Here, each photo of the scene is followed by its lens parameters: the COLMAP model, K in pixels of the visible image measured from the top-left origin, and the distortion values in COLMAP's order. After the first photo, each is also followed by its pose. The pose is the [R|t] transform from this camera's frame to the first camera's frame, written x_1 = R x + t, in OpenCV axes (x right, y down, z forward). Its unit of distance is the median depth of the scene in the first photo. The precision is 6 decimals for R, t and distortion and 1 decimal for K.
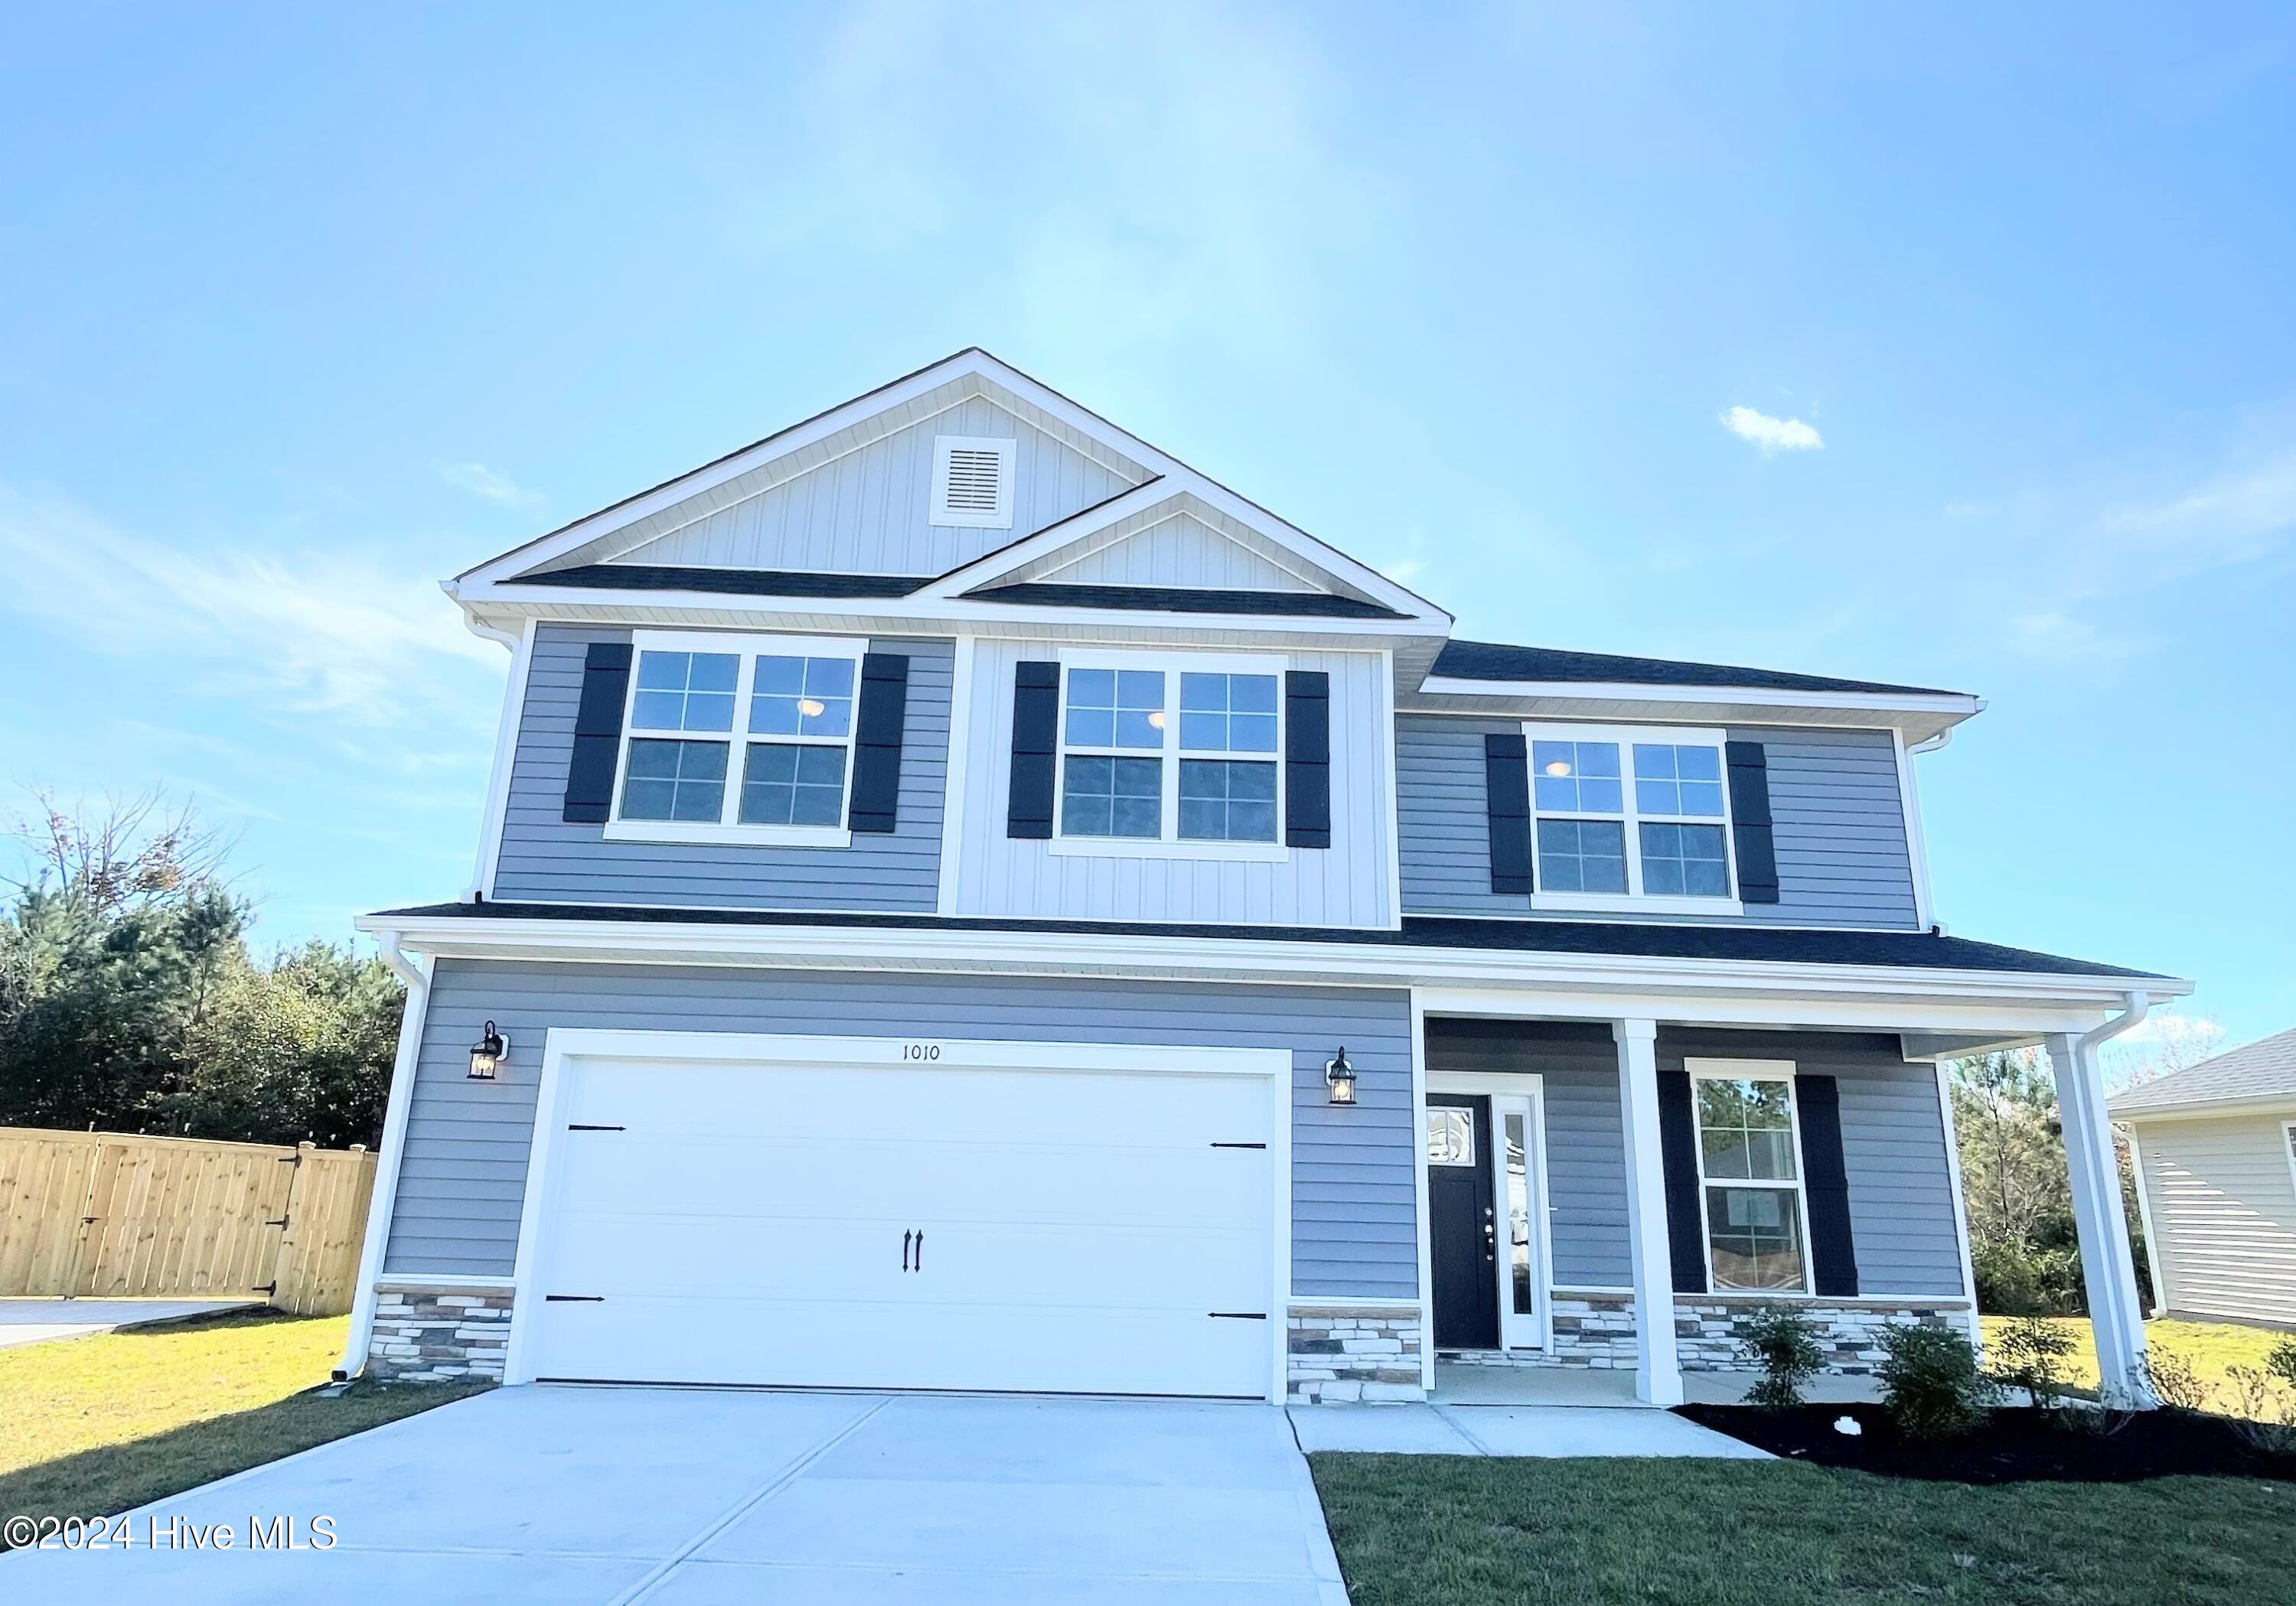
lens RADIAL K [[1235.3, 0, 1154.5], [0, 1235.3, 875.7], [0, 0, 1]] dist [-0.007536, -0.005468]
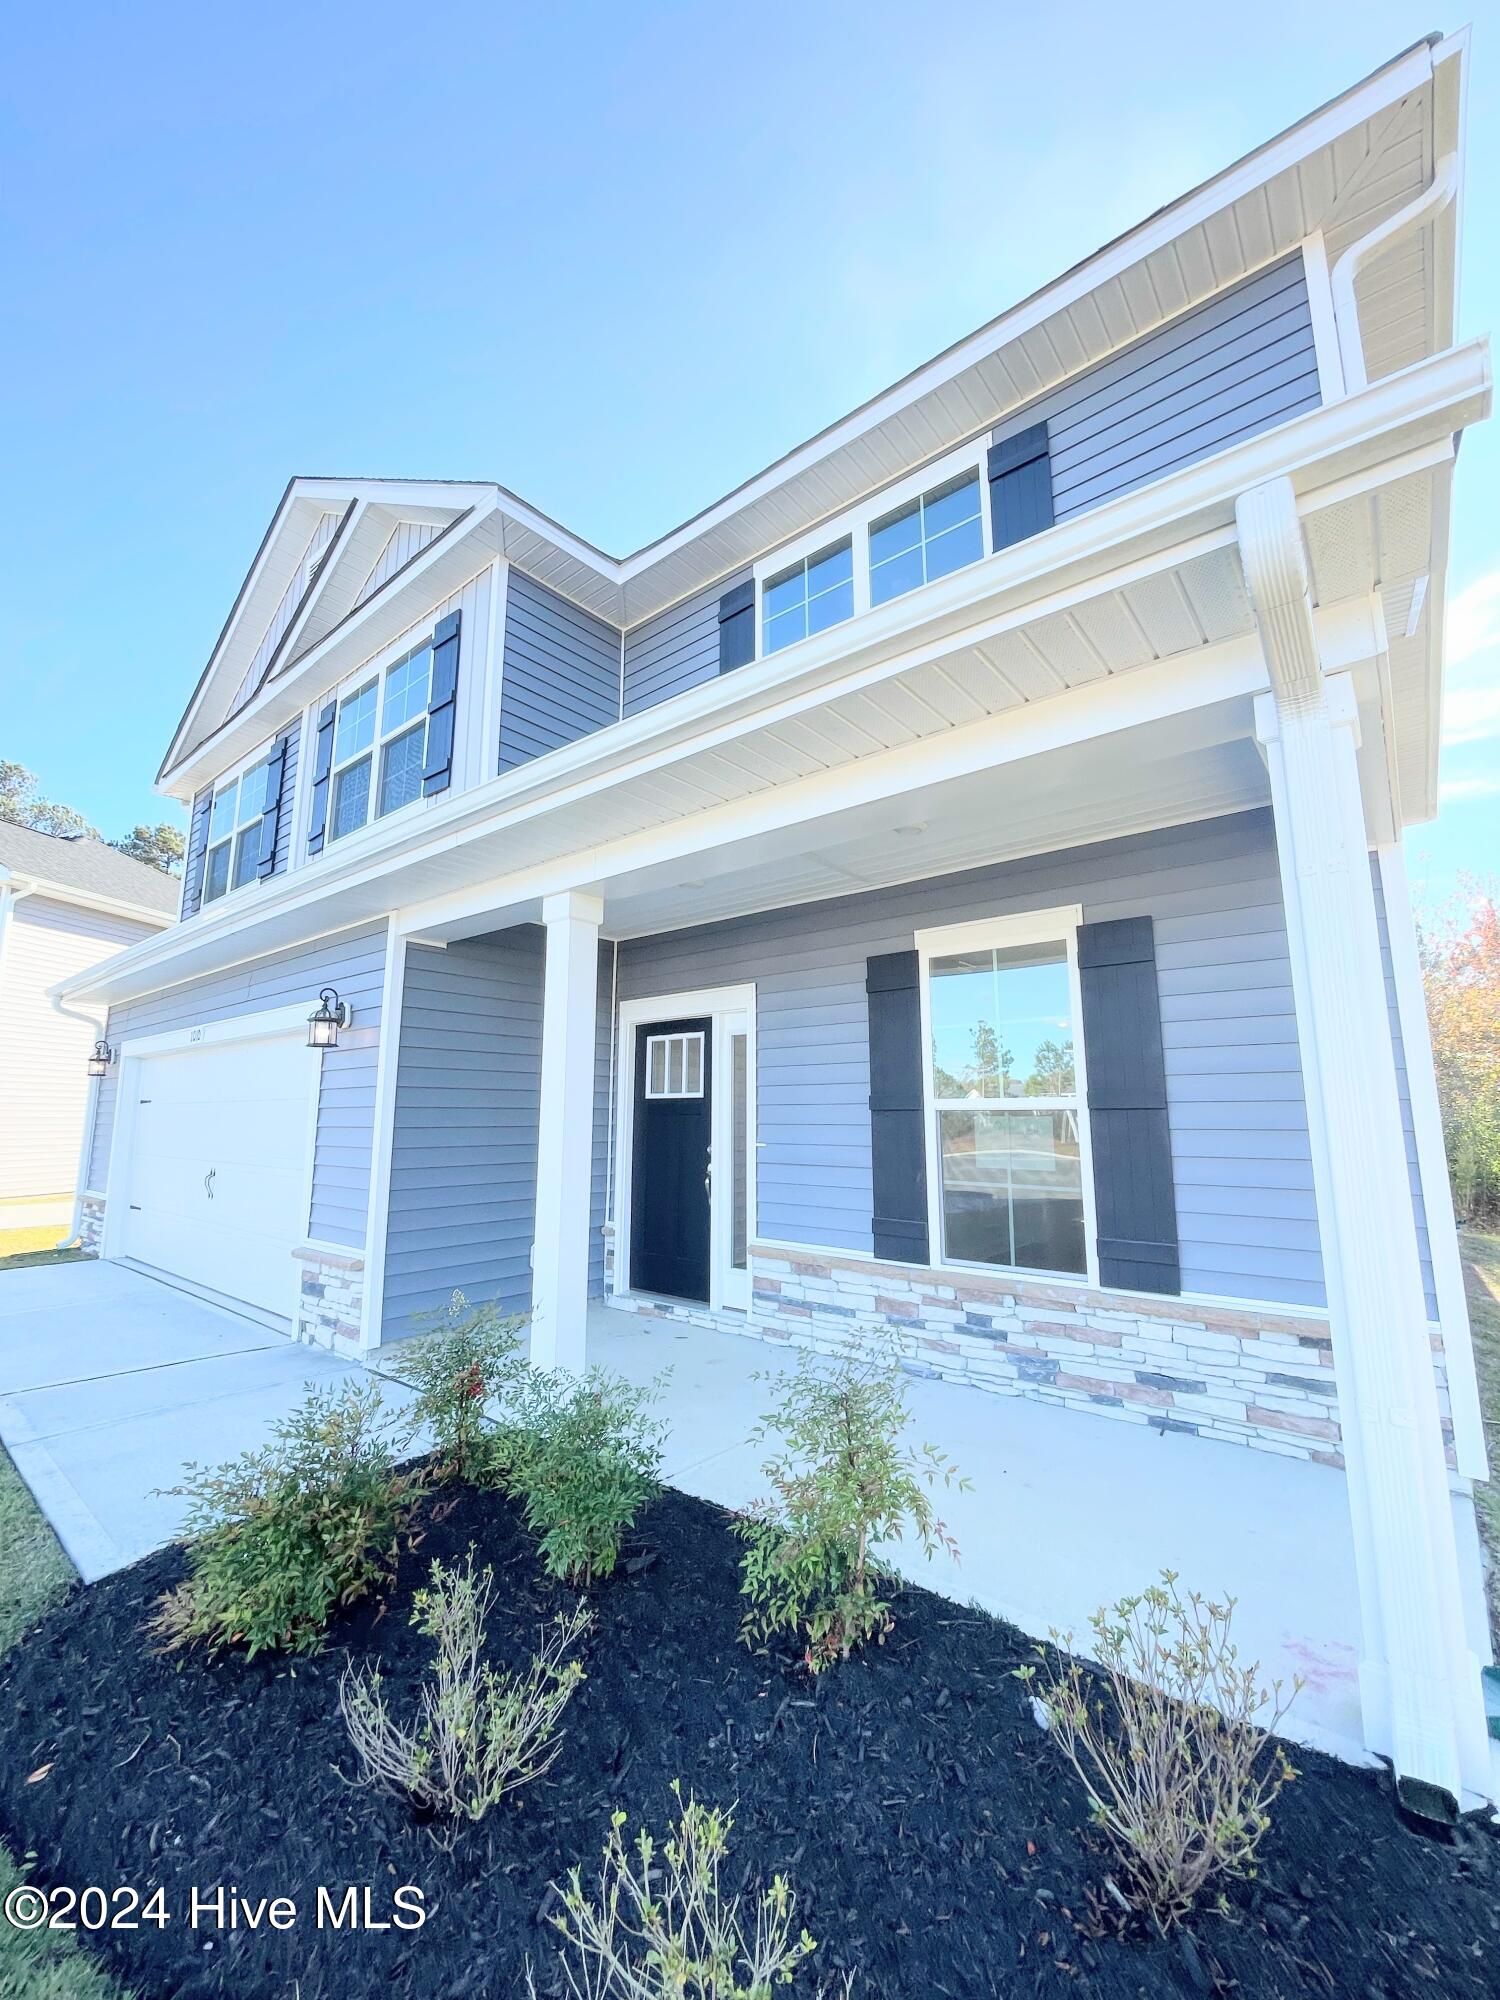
lens RADIAL K [[810.3, 0, 749.9], [0, 810.3, 993.4], [0, 0, 1]] dist [-0.004269, 0.000311]
pose [[0.752305, -0.126912, -0.646476, 0.723454], [0.183173, 0.982873, 0.020207, 0.173302], [0.632839, -0.133618, 0.762667, 0.651601]]
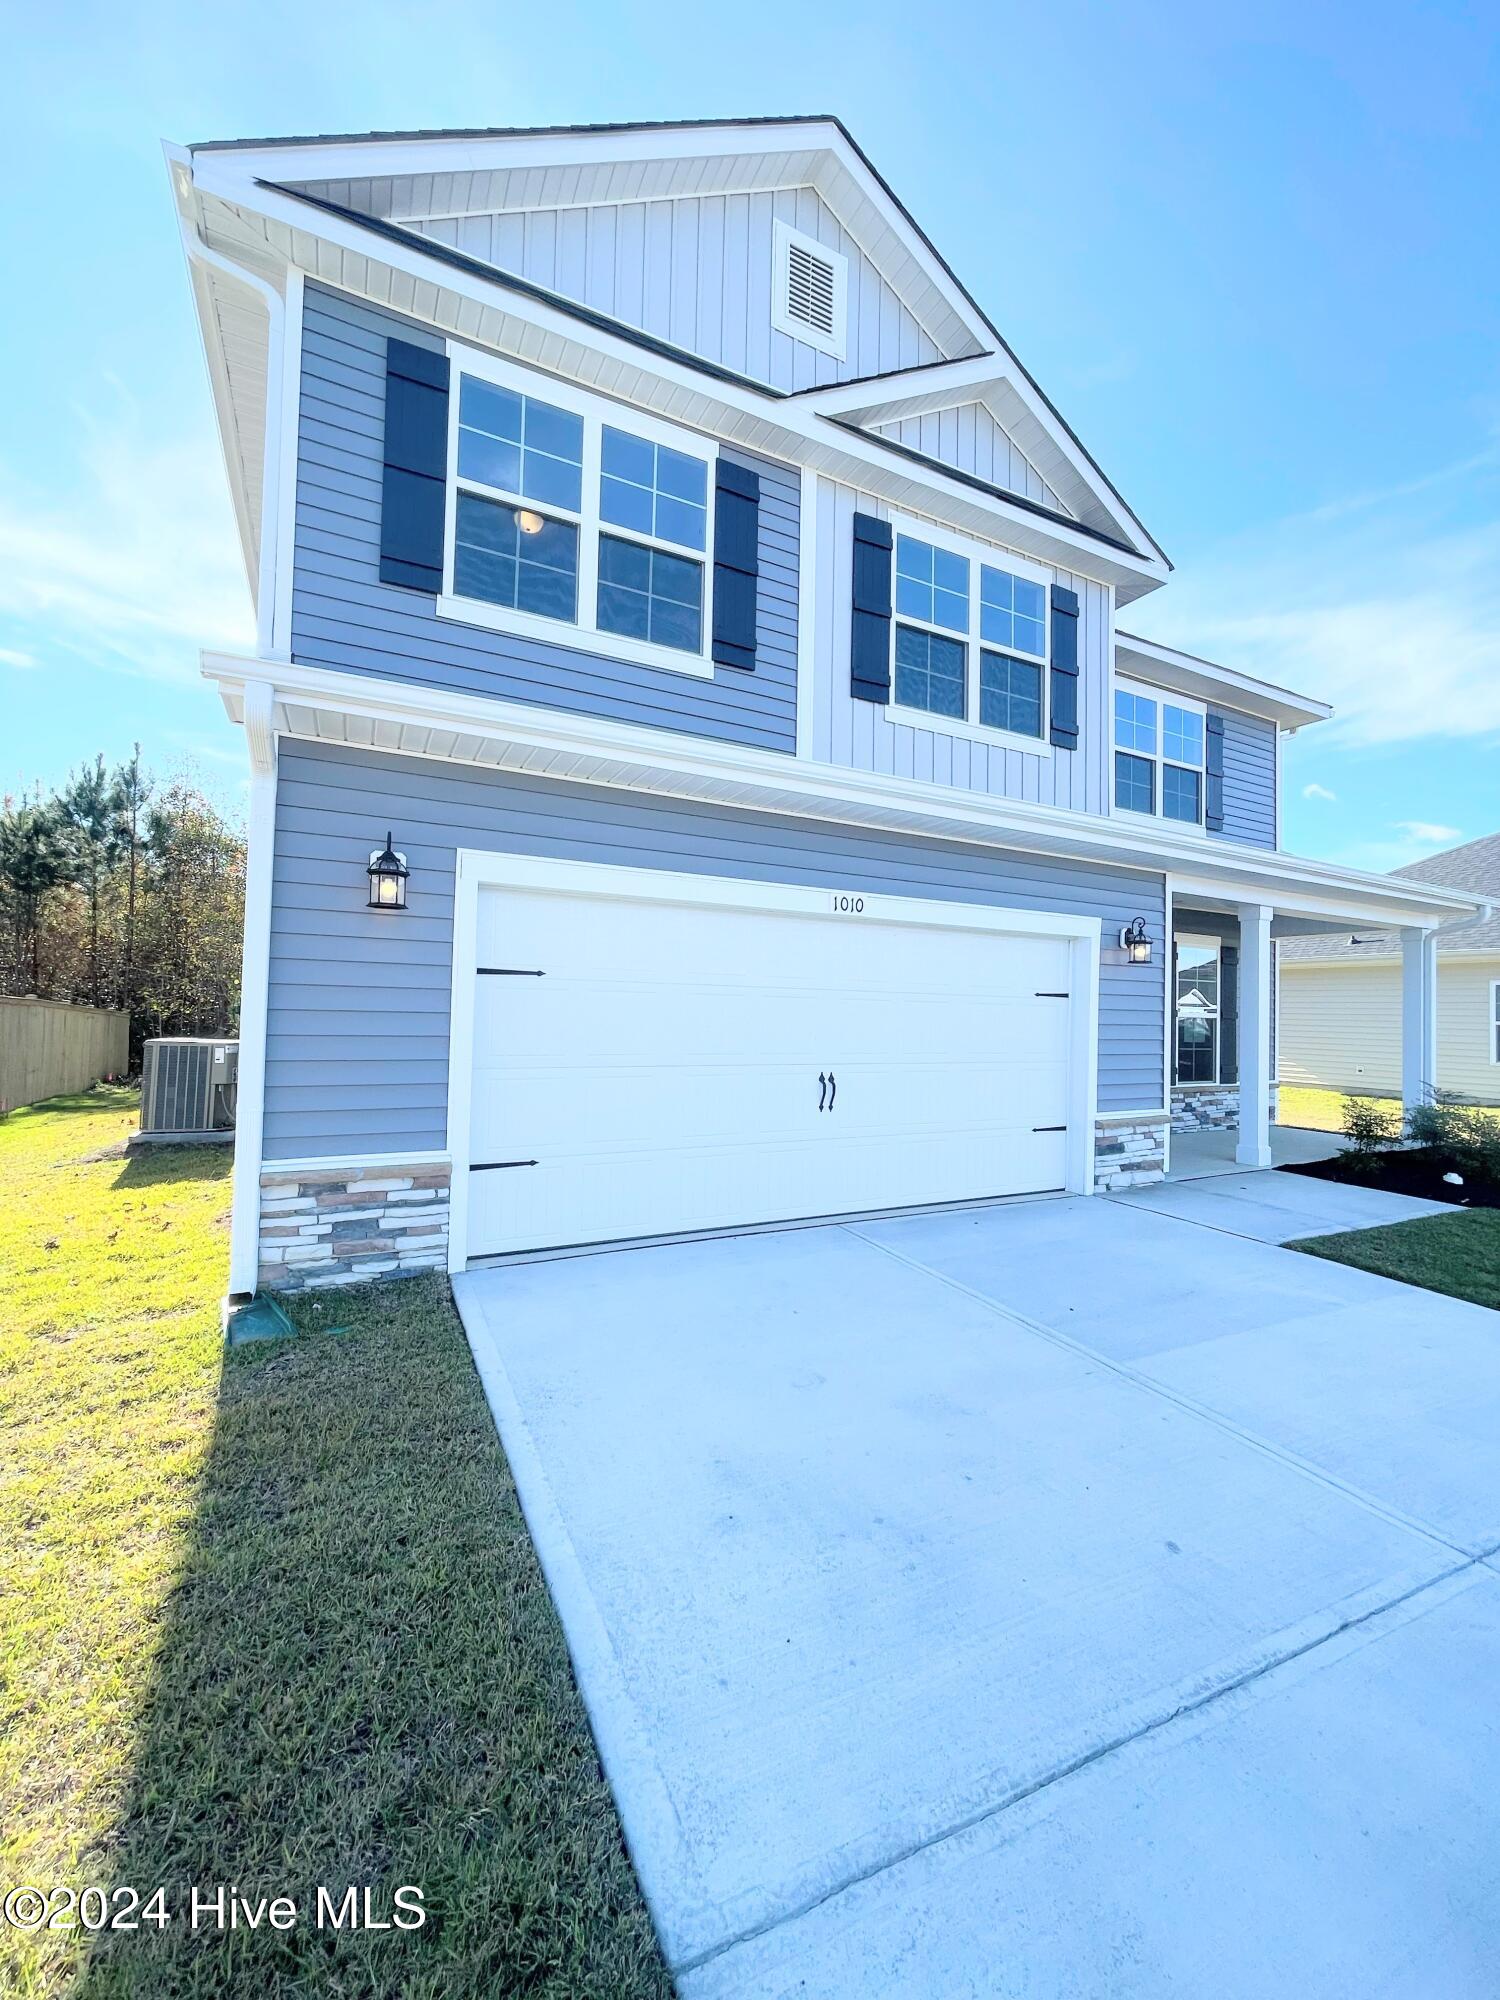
lens RADIAL K [[810.3, 0, 753.0], [0, 810.3, 988.1], [0, 0, 1]] dist [-0.004269, 0.000311]
pose [[0.900185, 0.006363, 0.435460, -0.487144], [-0.110389, 0.970573, 0.214016, 0.069129], [-0.421284, -0.240724, 0.874398, 0.395229]]
